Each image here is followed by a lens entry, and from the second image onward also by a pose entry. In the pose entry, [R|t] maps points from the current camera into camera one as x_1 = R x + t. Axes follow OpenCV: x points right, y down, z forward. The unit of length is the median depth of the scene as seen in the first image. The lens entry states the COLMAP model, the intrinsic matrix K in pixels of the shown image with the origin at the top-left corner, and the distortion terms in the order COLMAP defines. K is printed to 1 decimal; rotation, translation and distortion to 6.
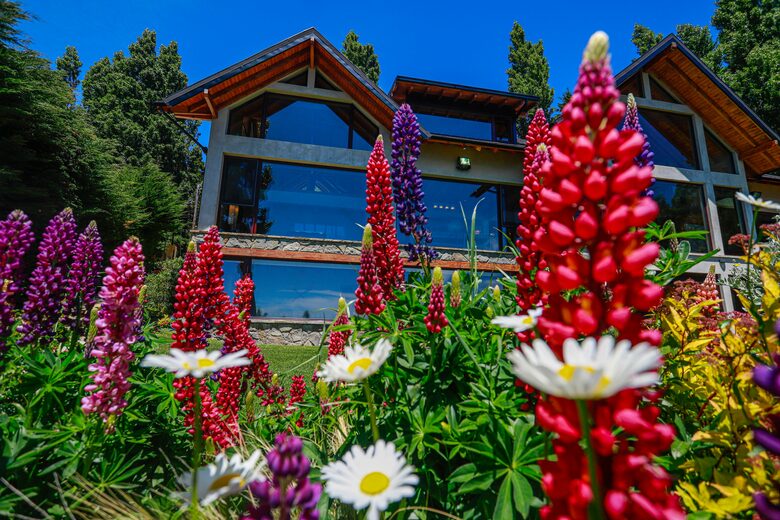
lens RADIAL K [[363.6, 0, 374.7], [0, 363.6, 264.8], [0, 0, 1]] dist [0.001450, 0.000004]
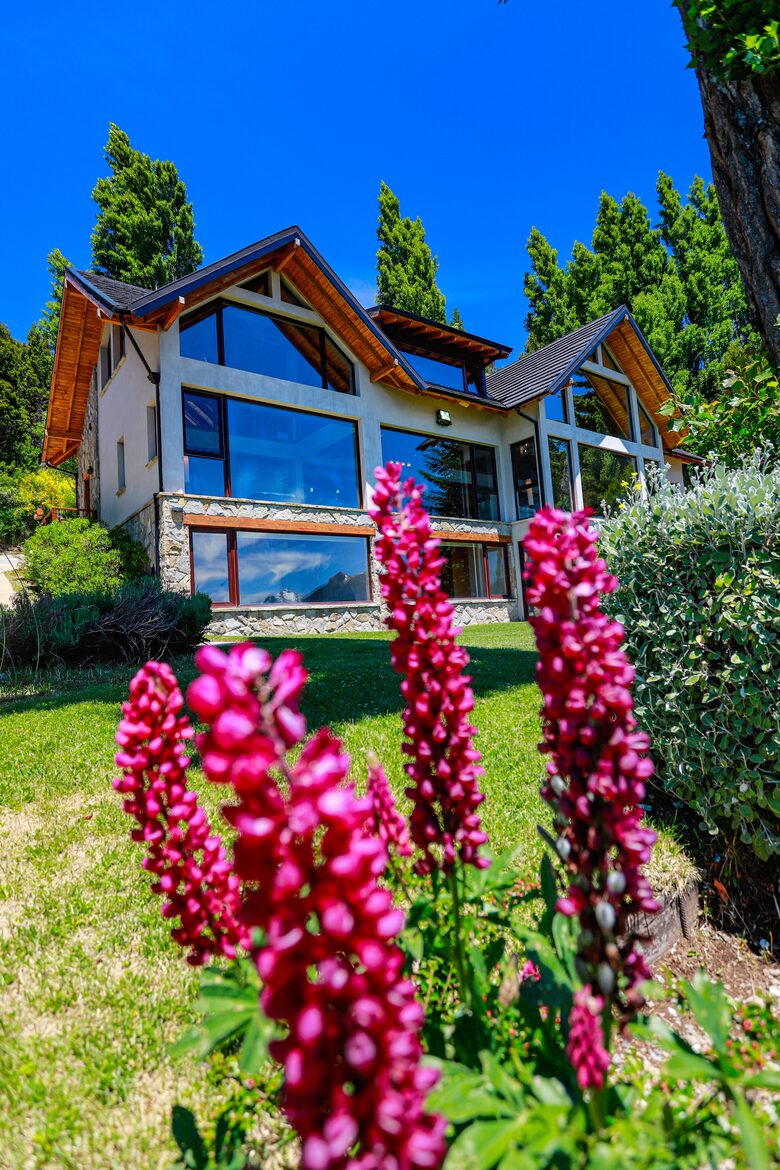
lens RADIAL K [[545.5, 0, 390.0], [0, 545.5, 585.0], [0, 0, 1]] dist [0.001450, 0.000004]
pose [[0.905525, -0.046829, 0.421700, -0.461603], [0.000564, 0.994023, 0.109173, -0.024163], [-0.424292, -0.098621, 0.900139, -0.170425]]
